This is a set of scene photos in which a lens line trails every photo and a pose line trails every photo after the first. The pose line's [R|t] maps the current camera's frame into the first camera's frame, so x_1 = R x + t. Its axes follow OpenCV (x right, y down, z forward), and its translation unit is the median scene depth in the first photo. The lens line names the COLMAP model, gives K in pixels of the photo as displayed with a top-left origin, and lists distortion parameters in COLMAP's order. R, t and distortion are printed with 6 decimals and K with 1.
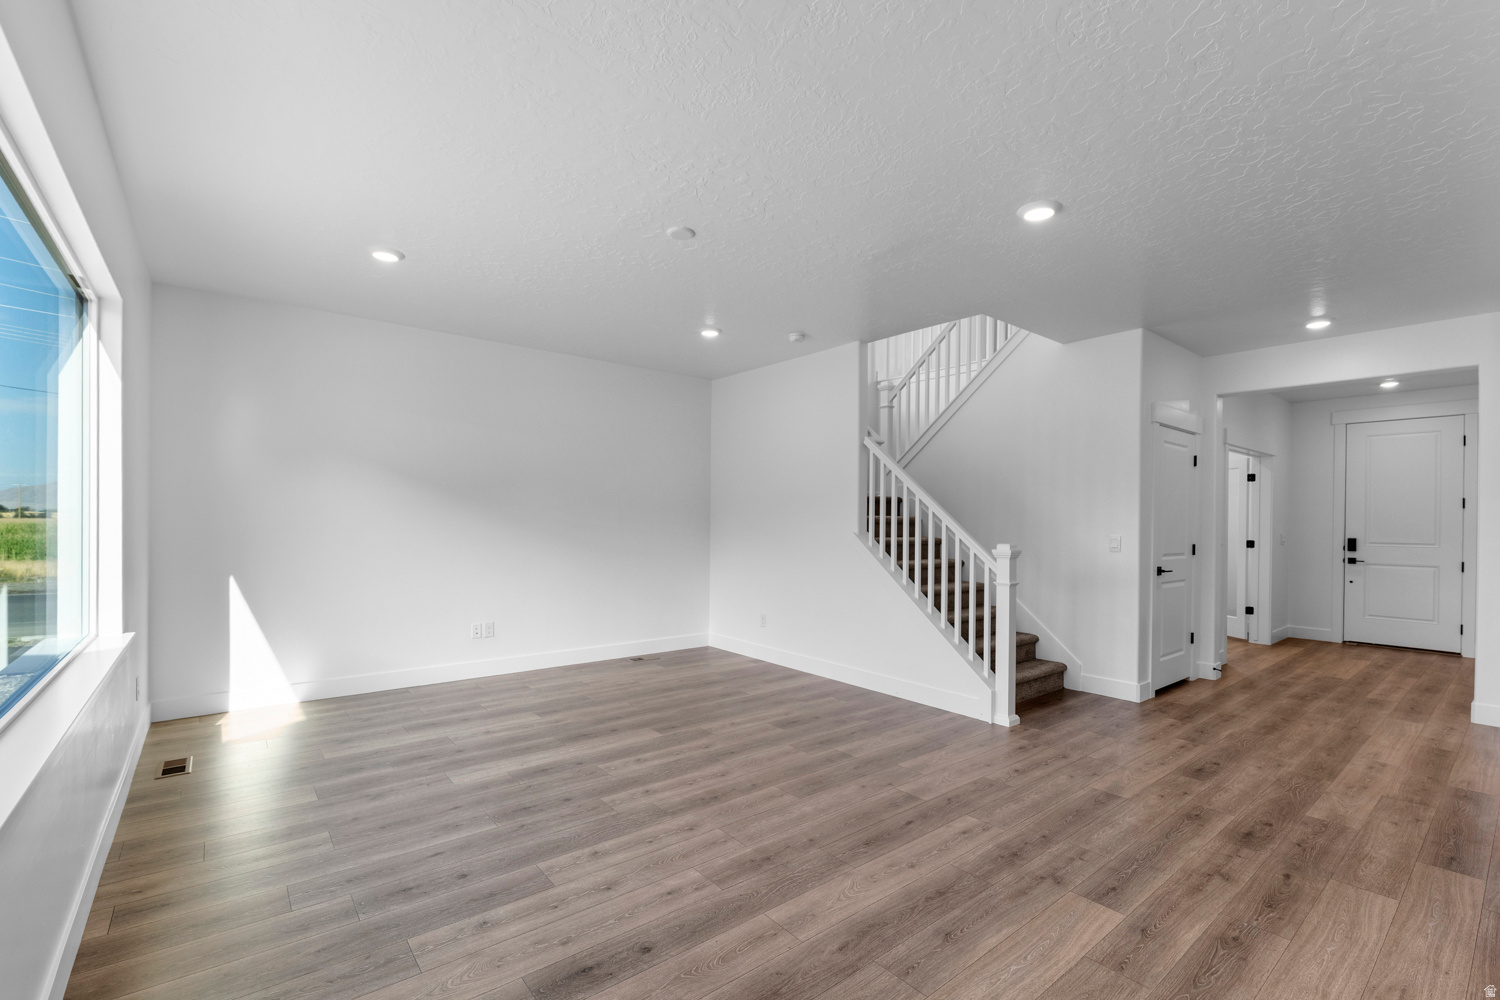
lens RADIAL K [[653.9, 0, 745.0], [0, 653.9, 524.6], [0, 0, 1]] dist [-0.000762, -0.000862]
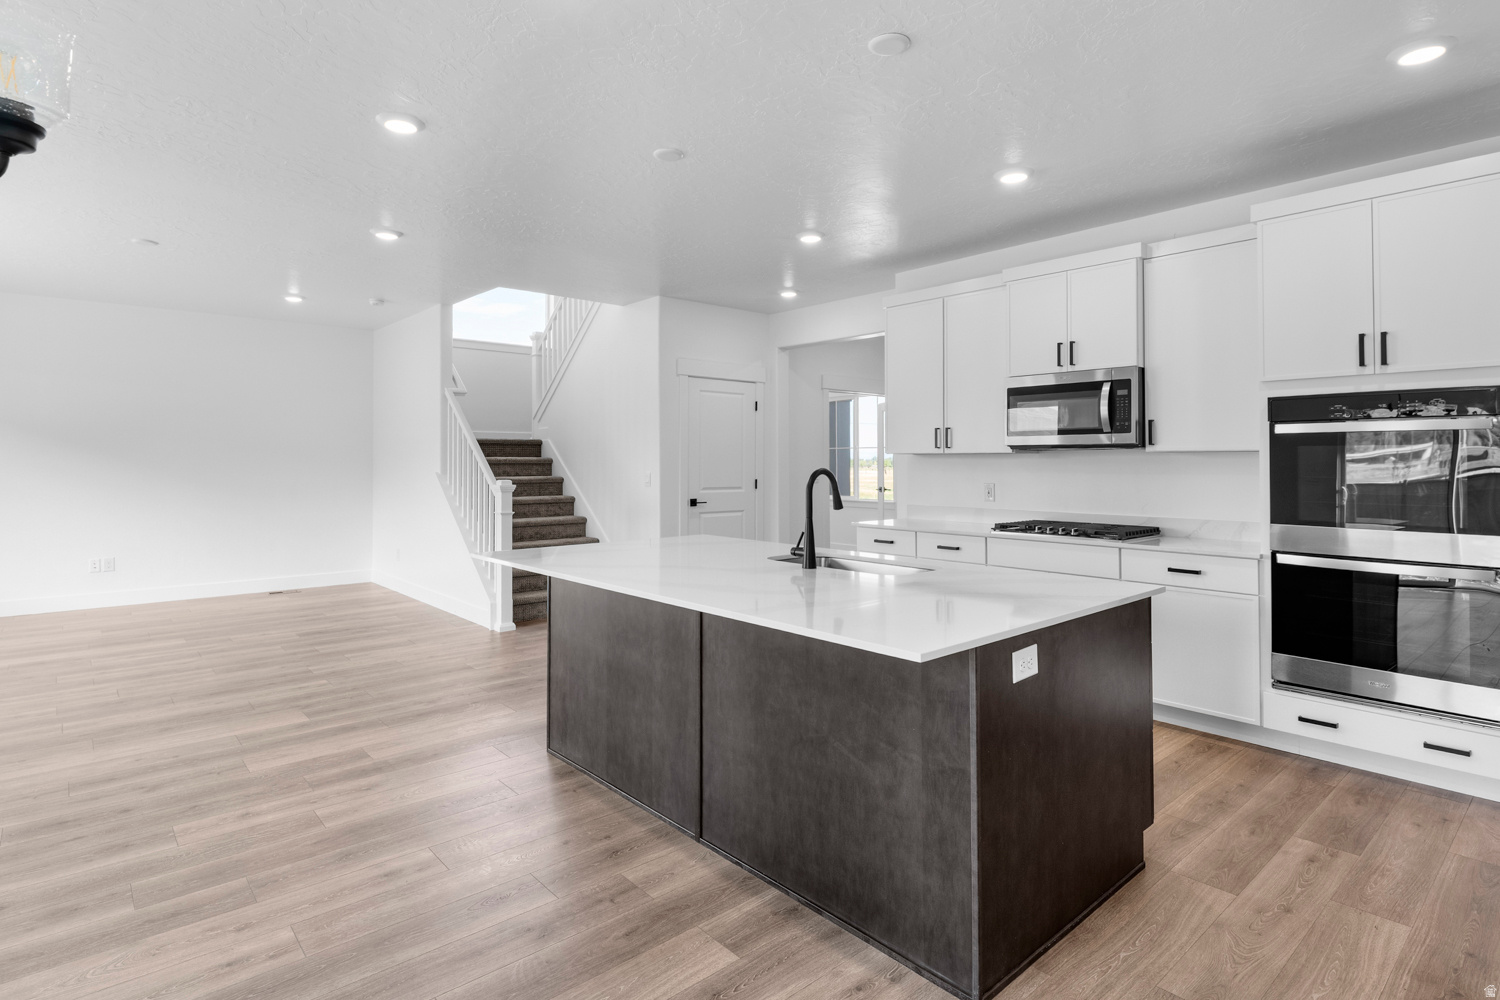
lens RADIAL K [[771.0, 0, 733.5], [0, 771.0, 455.1], [0, 0, 1]] dist [0.004010, -0.000870]
pose [[0.999418, -0.009741, 0.032681, 0.903167], [0.010207, 0.999848, -0.014140, 0.008988], [-0.032538, 0.014465, 0.999366, -0.503165]]
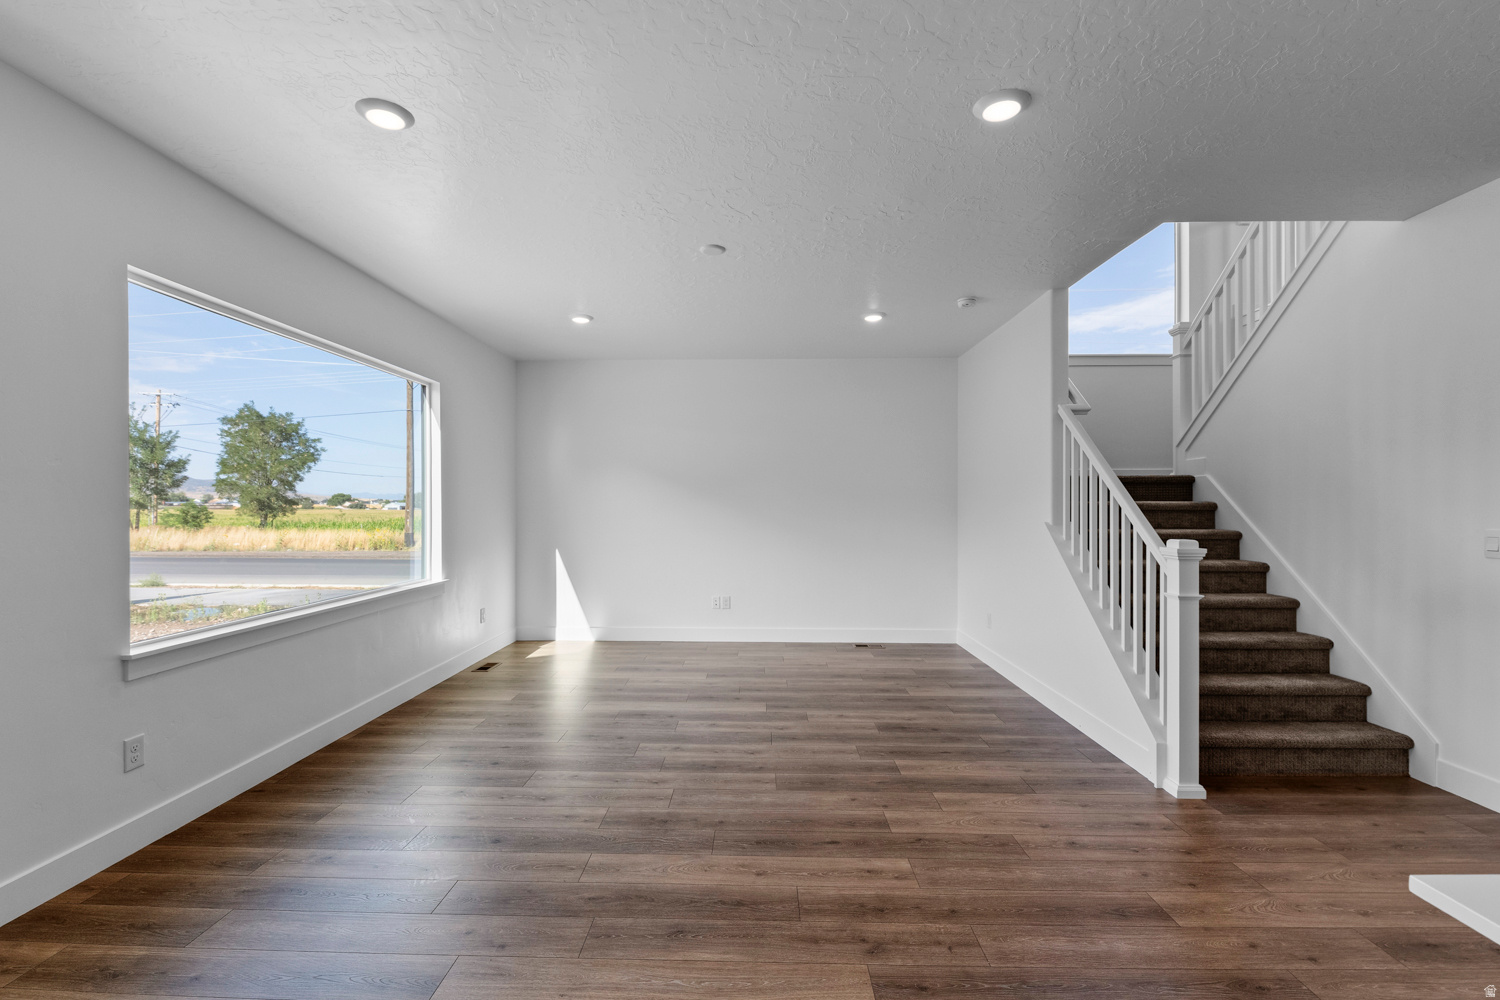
lens RADIAL K [[649.9, 0, 741.7], [0, 649.9, 505.2], [0, 0, 1]] dist [-0.002508, -0.003323]
pose [[0.759347, -0.010888, -0.650594, 0.577215], [0.003217, 0.999911, -0.012979, -0.000308], [0.650678, 0.007762, 0.759315, 0.178522]]
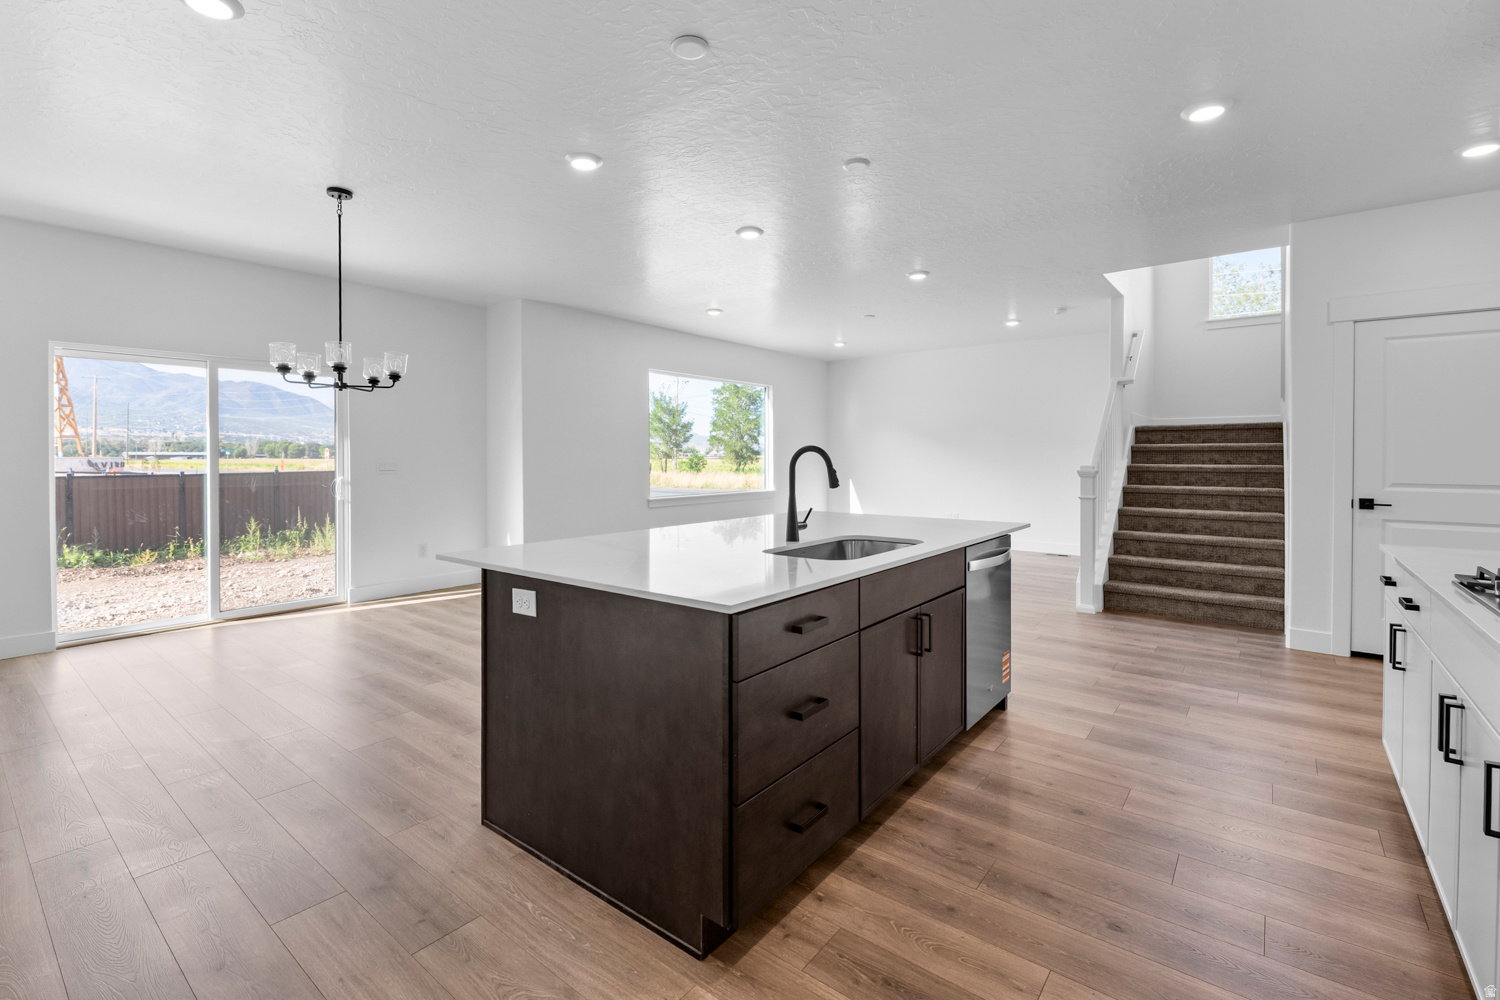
lens RADIAL K [[664.9, 0, 731.6], [0, 664.9, 463.7], [0, 0, 1]] dist [-0.001395, -0.000250]
pose [[0.205008, -0.000131, -0.978760, 1.727464], [-0.002216, 0.999997, -0.000598, 0.033173], [0.978758, 0.002291, 0.205007, 0.102548]]
